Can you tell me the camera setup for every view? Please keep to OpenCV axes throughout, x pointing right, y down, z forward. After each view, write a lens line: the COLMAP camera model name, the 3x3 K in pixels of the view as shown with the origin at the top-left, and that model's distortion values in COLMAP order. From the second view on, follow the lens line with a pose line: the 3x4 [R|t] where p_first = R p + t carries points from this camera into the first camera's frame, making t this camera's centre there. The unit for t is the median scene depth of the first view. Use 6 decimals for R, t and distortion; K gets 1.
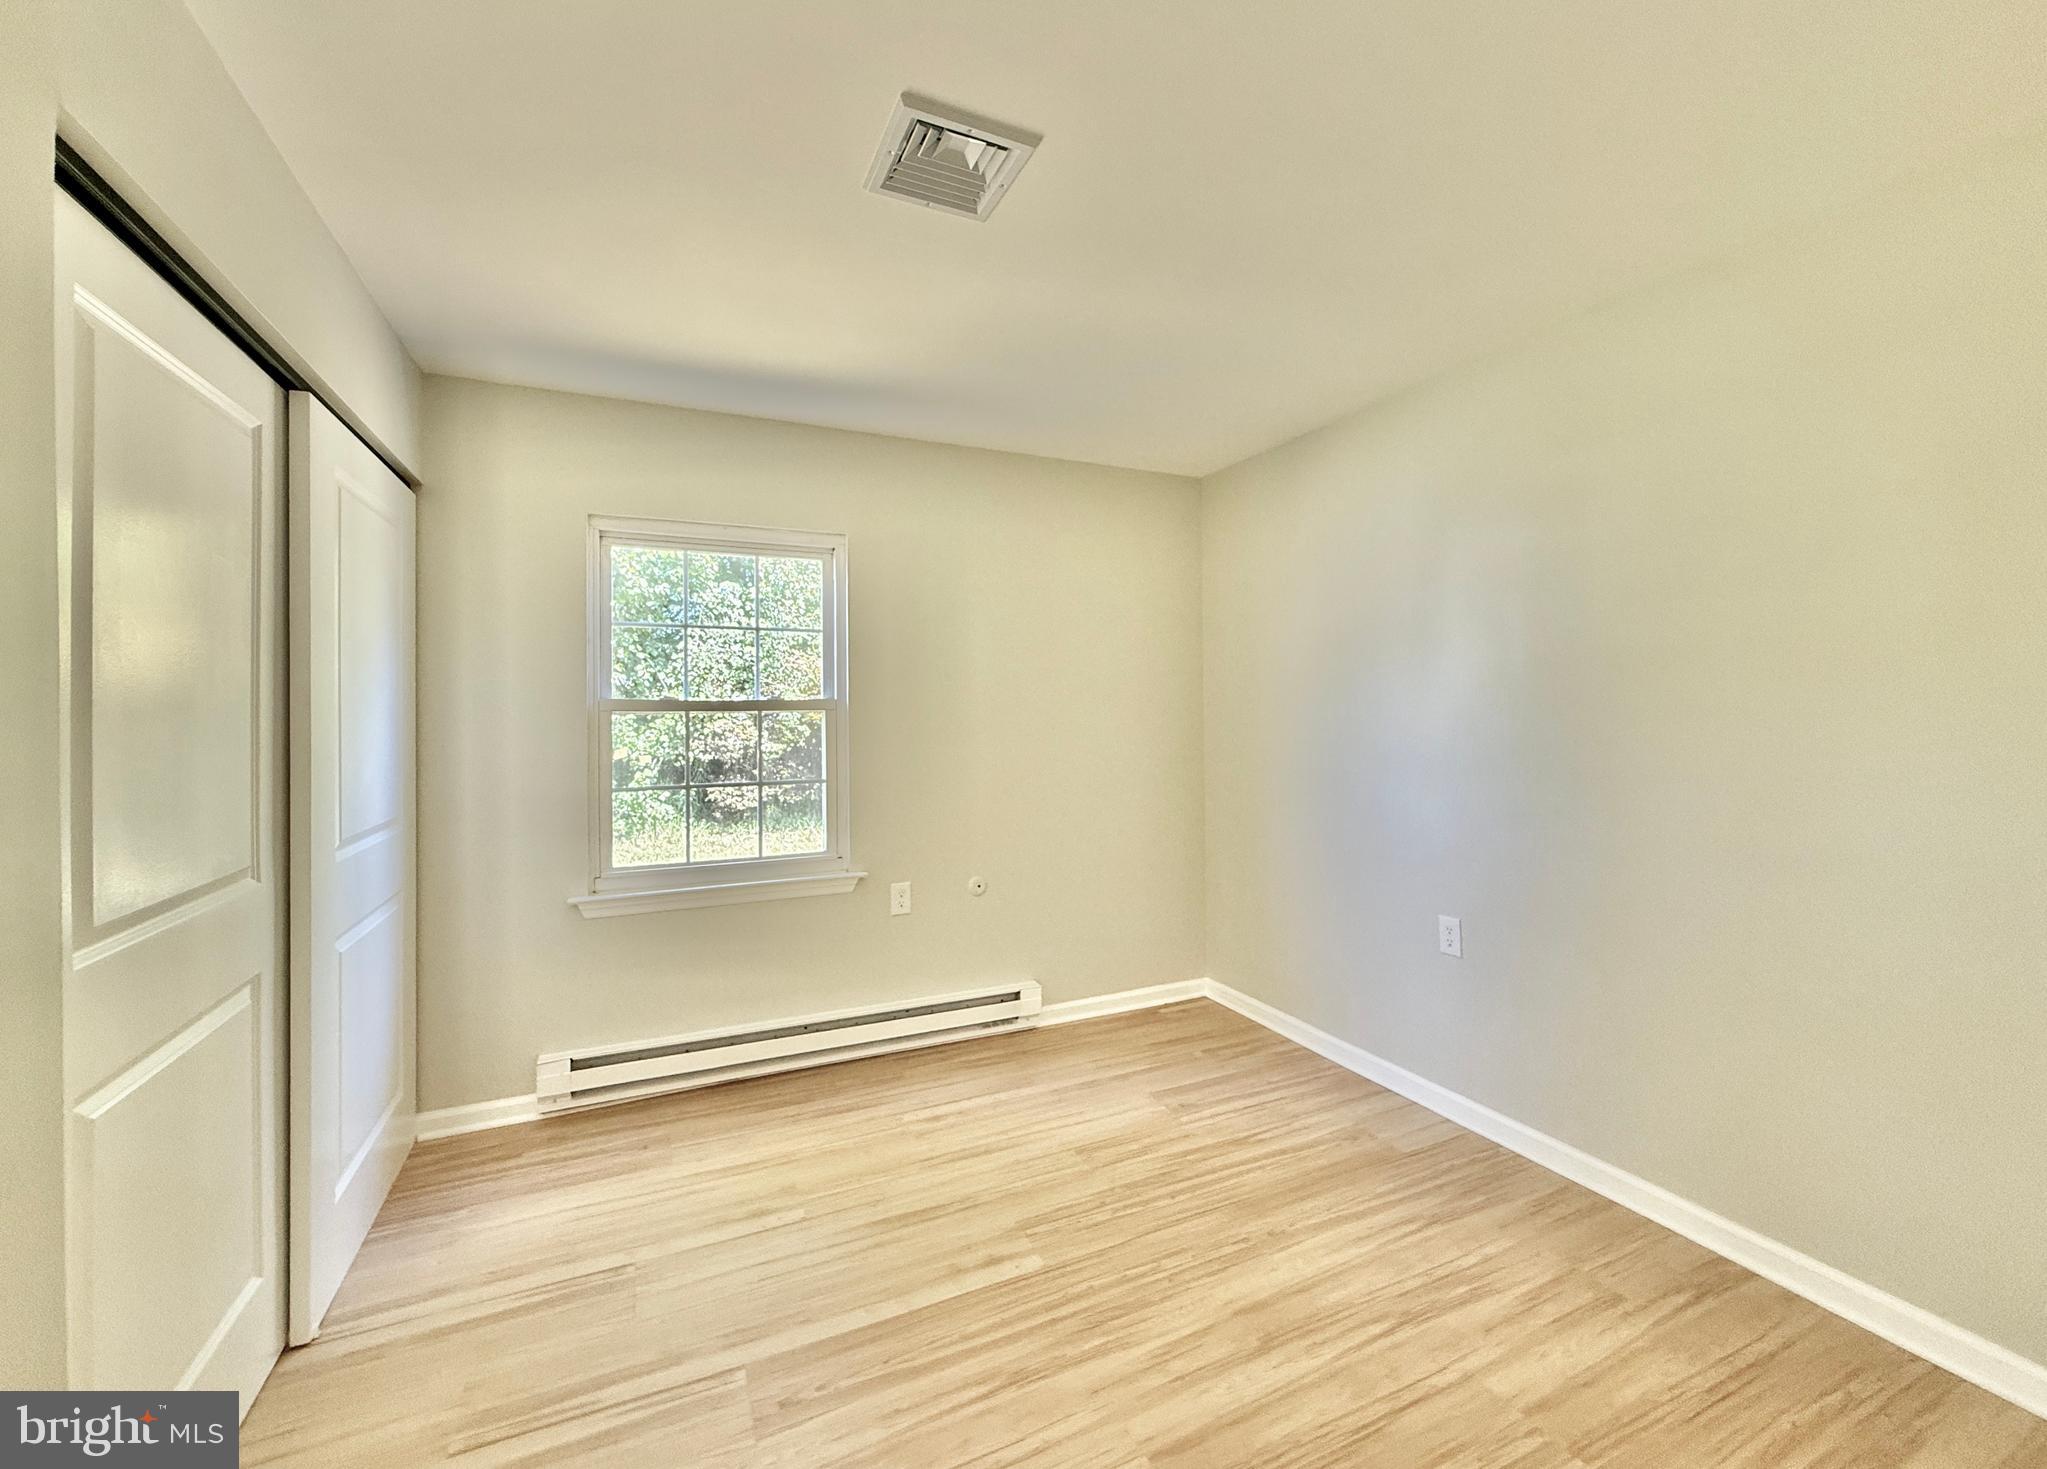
lens RADIAL K [[826.0, 0, 1019.7], [0, 826.0, 712.4], [0, 0, 1]] dist [0.000483, -0.000152]
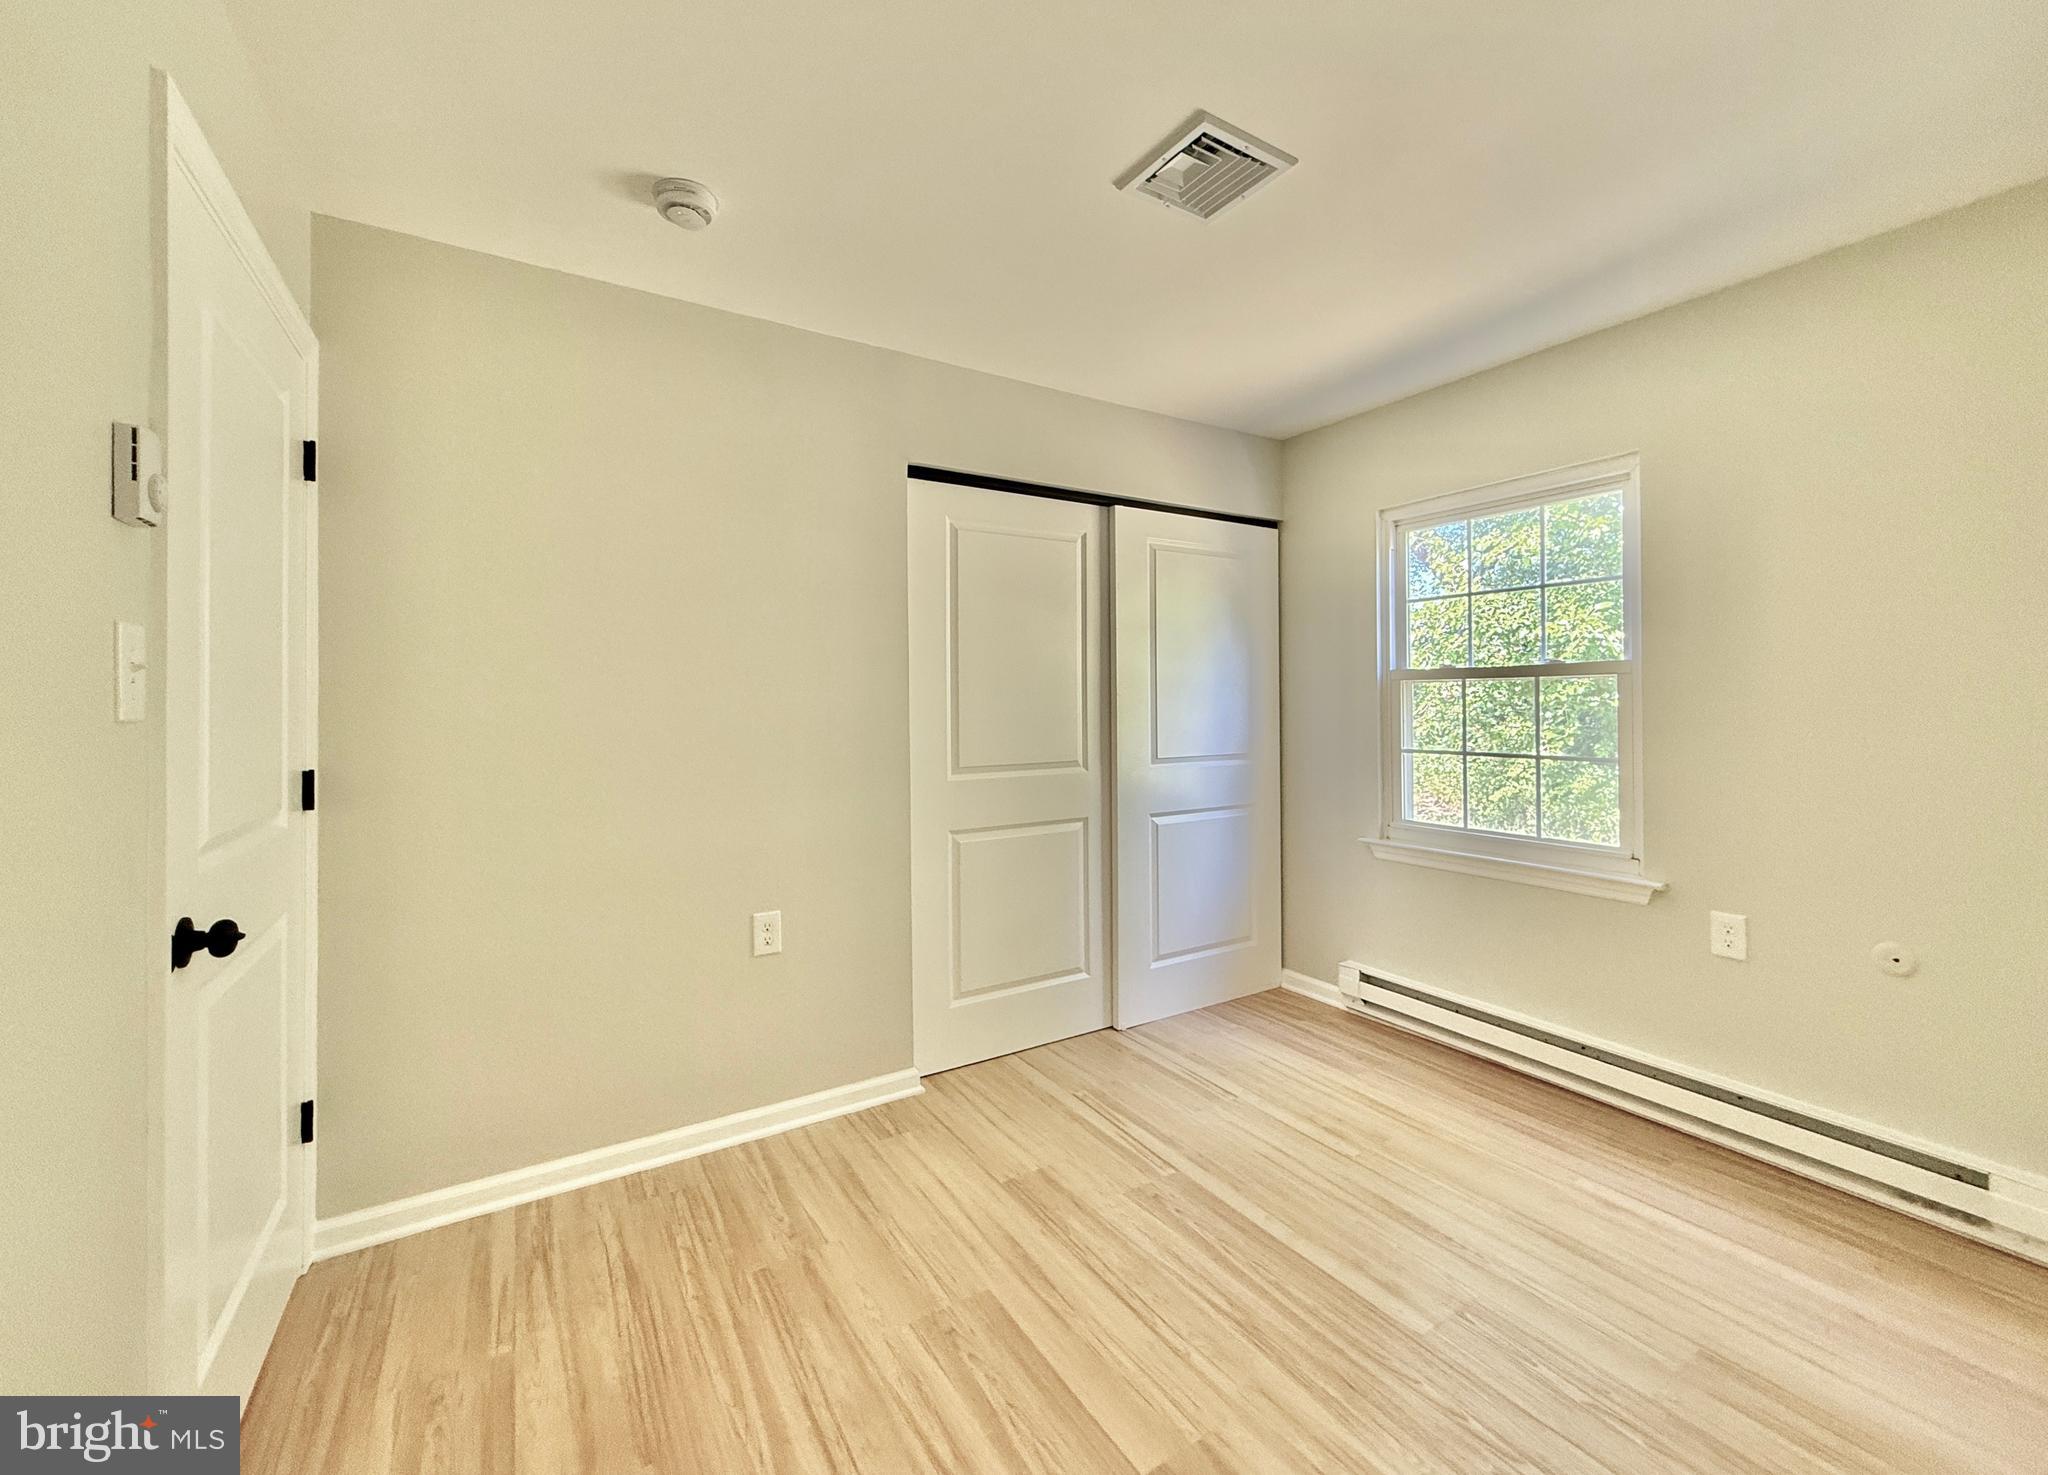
lens RADIAL K [[829.5, 0, 1025.0], [0, 829.5, 702.2], [0, 0, 1]] dist [0.001837, 0.000351]
pose [[0.122459, 0.004581, -0.992463, 0.642697], [0.003931, 0.999979, 0.005101, 0.023904], [0.992466, -0.004526, 0.122439, 0.405139]]
